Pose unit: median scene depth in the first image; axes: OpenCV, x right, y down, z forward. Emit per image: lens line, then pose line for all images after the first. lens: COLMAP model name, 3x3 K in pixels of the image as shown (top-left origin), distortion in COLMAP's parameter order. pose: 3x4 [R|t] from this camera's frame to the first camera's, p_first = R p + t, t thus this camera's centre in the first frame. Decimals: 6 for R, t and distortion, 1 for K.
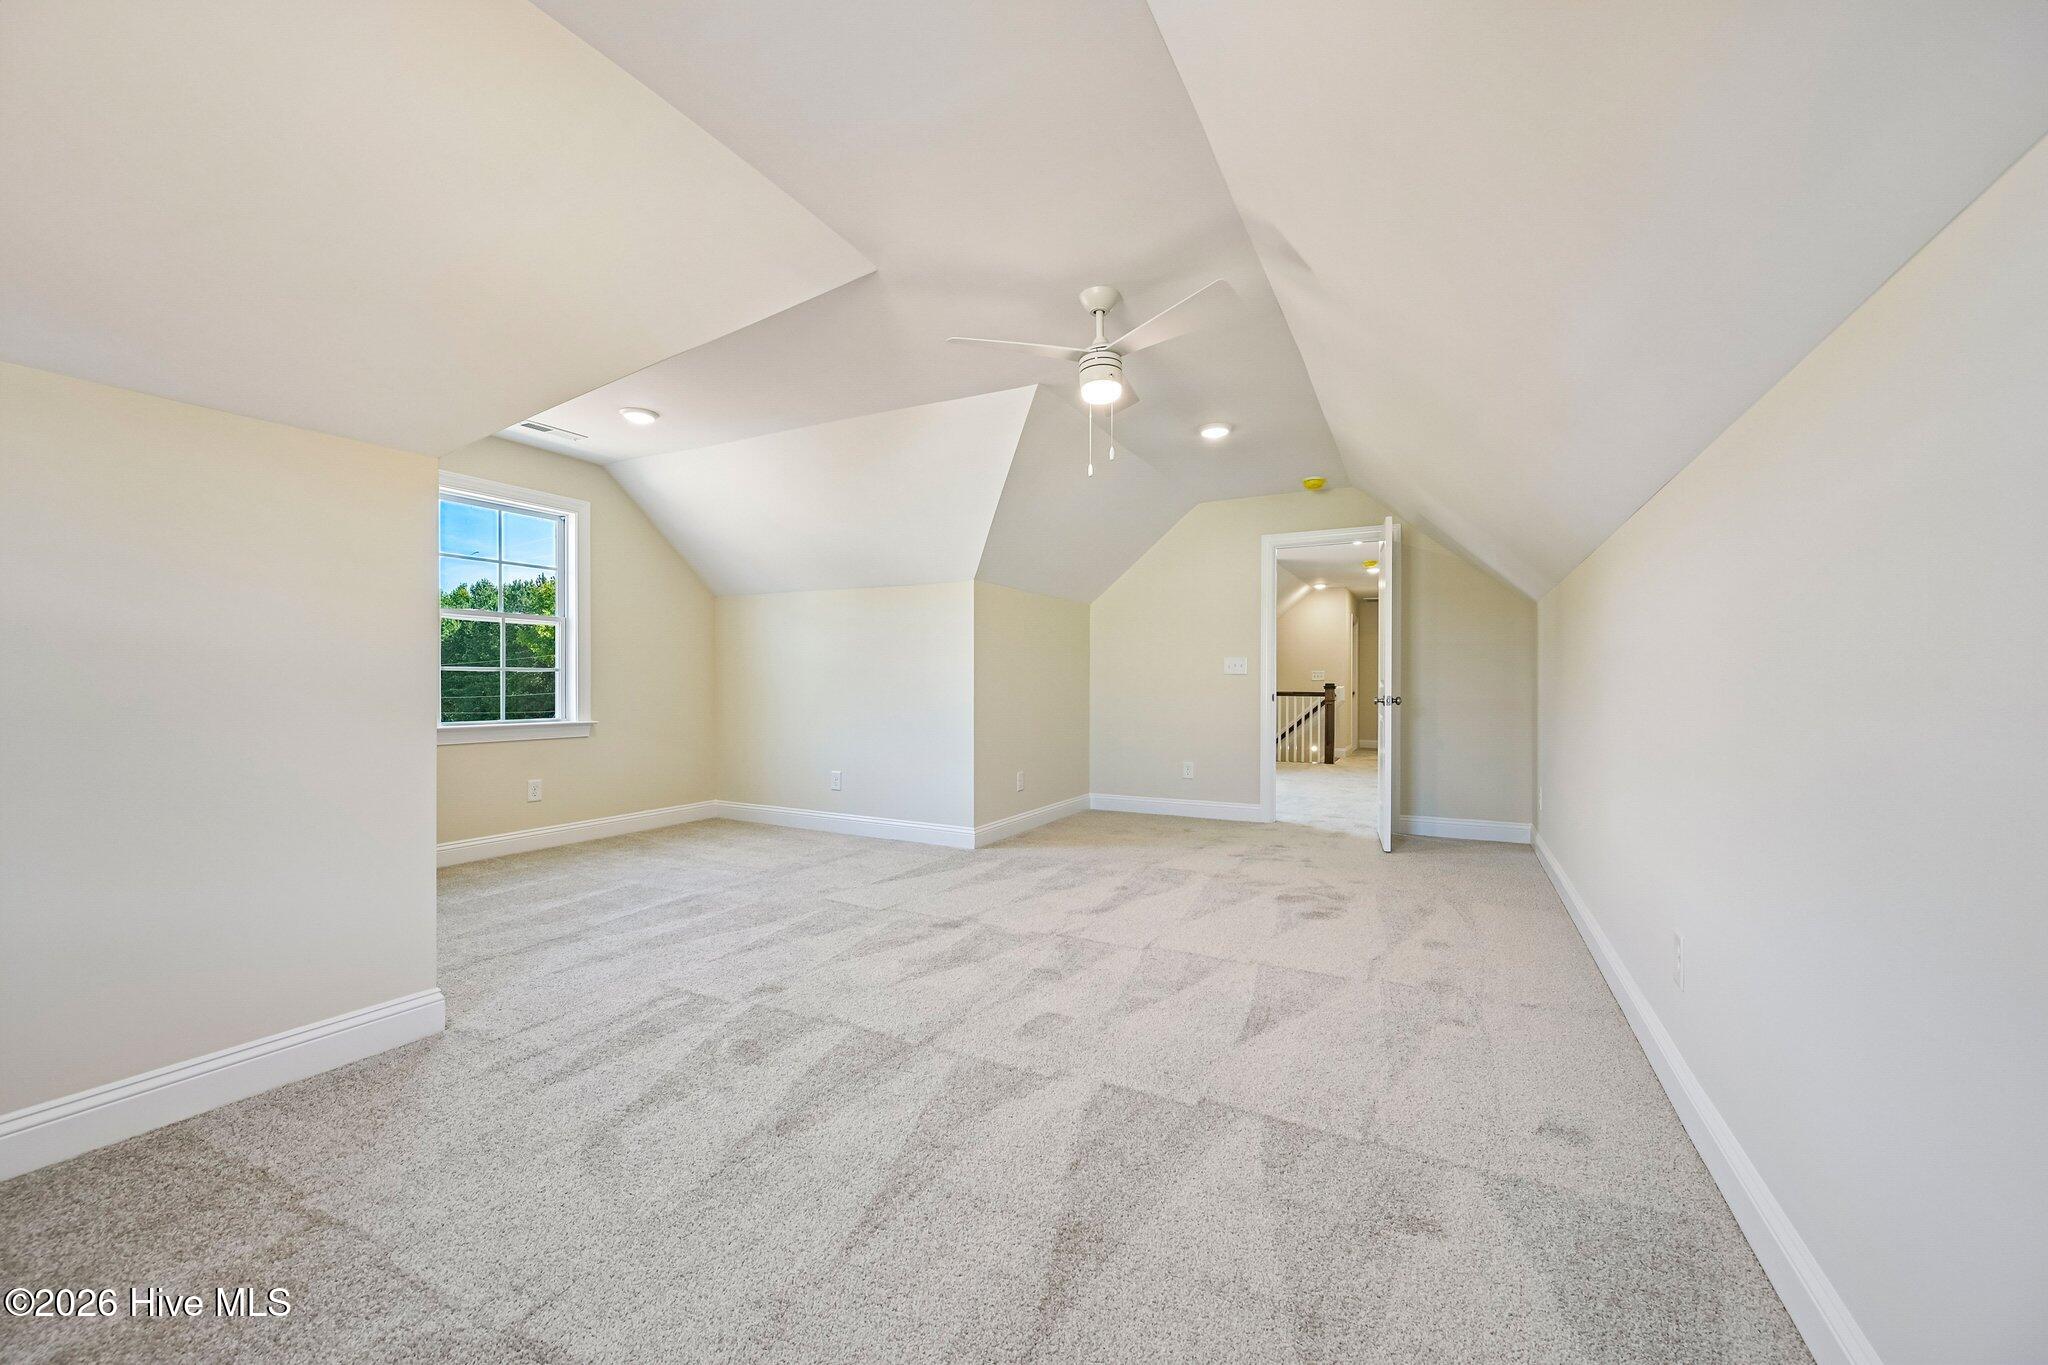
lens RADIAL K [[790.3, 0, 1011.1], [0, 790.3, 681.2], [0, 0, 1]] dist [0.000092, 0.000082]
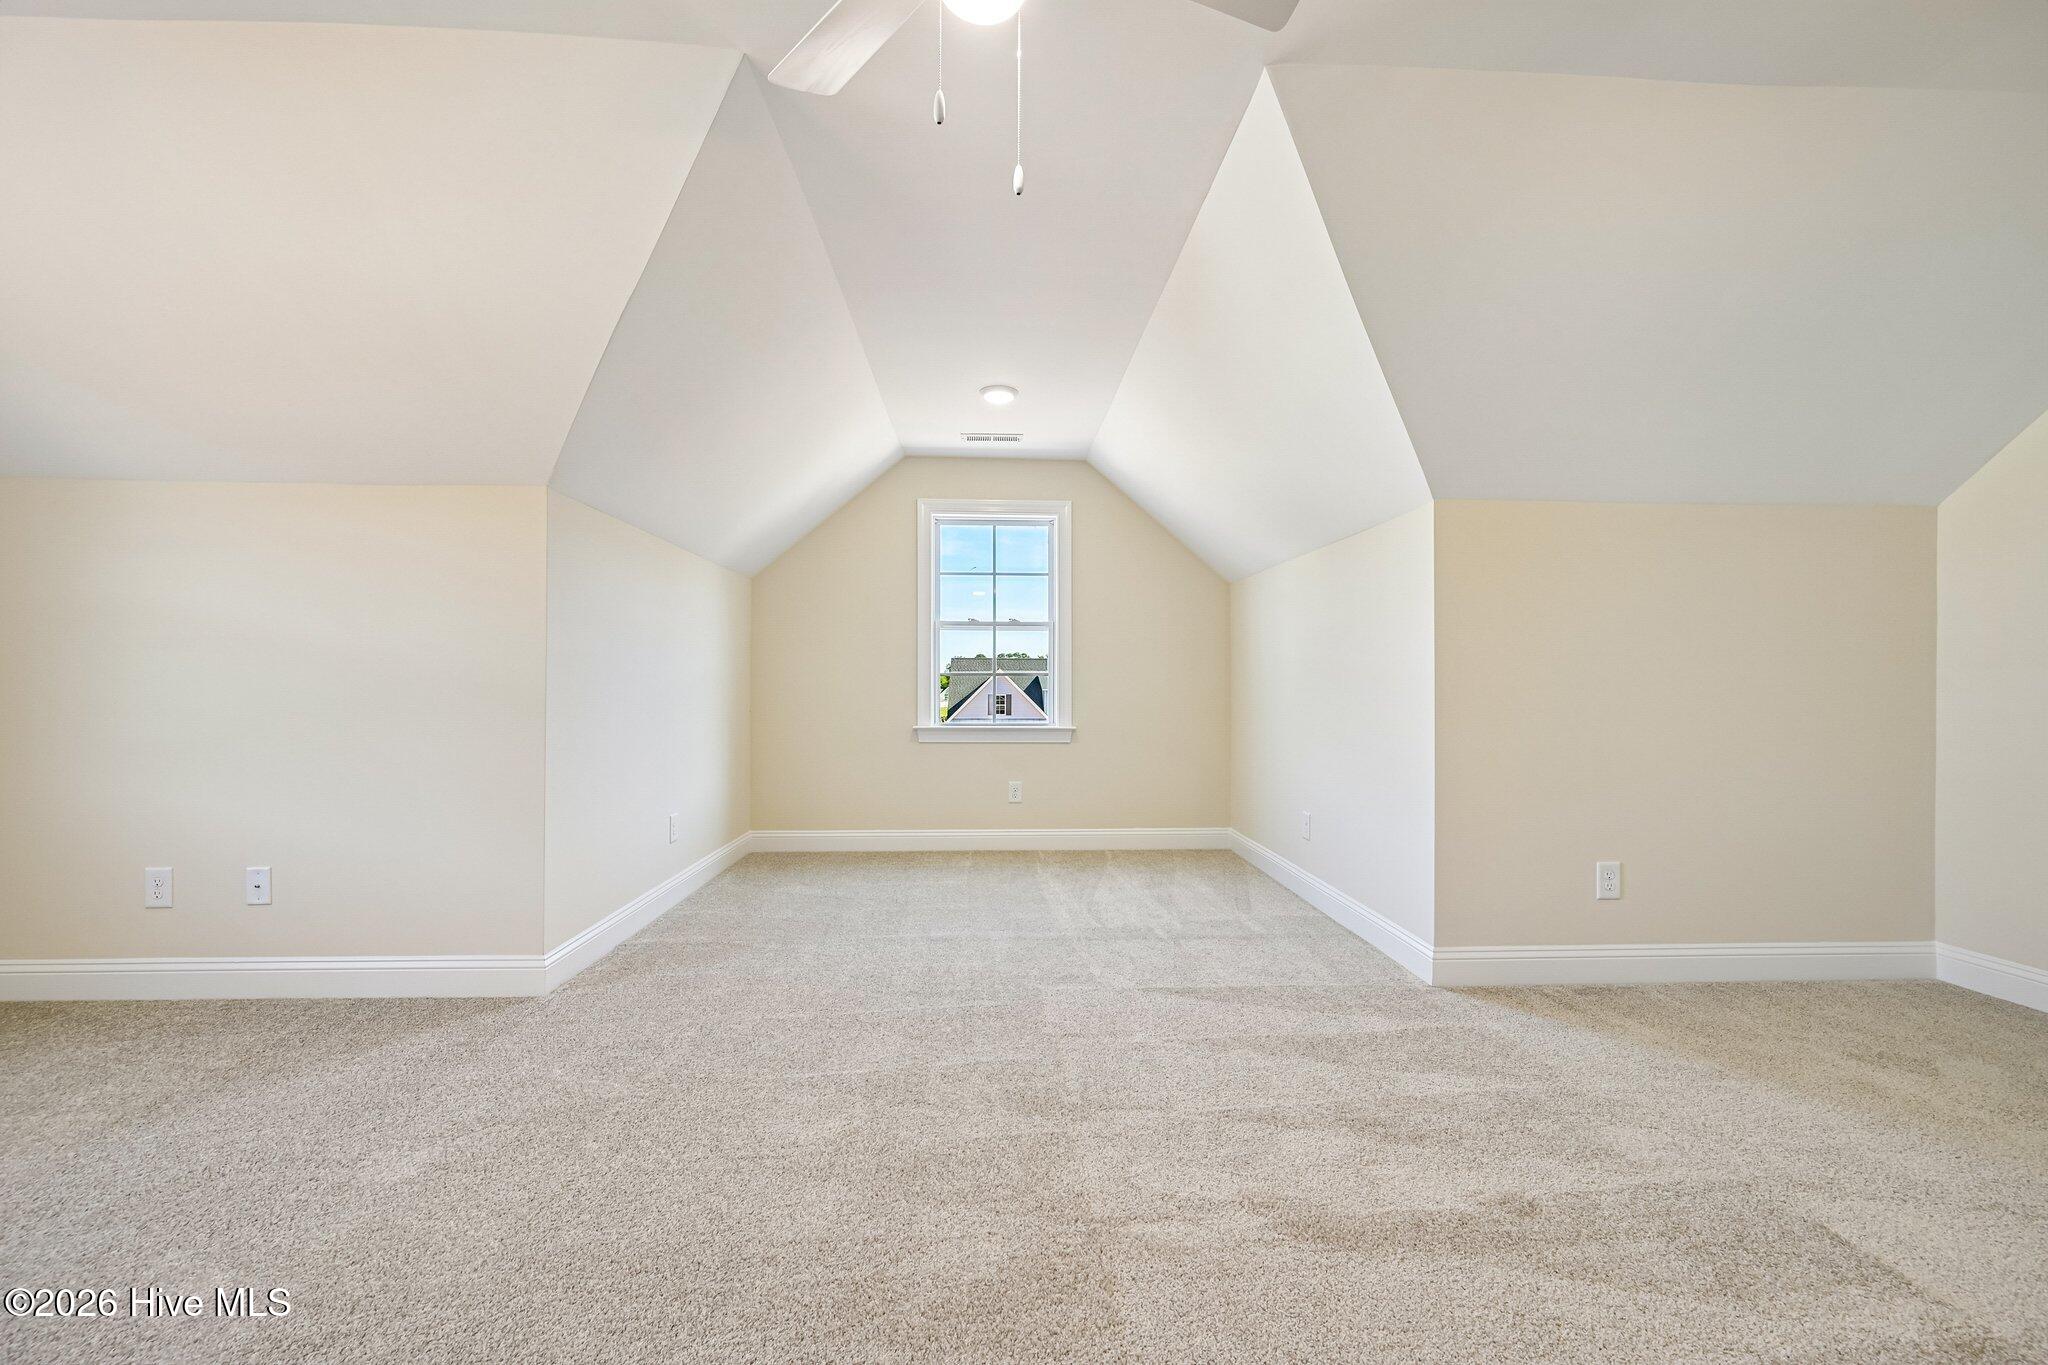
lens RADIAL K [[790.3, 0, 1038.7], [0, 790.3, 681.4], [0, 0, 1]] dist [0.000092, 0.000082]
pose [[0.514961, -0.012572, -0.857121, 0.291842], [0.005109, 0.999920, -0.011597, 0.006330], [0.857198, 0.001593, 0.514984, 0.493368]]
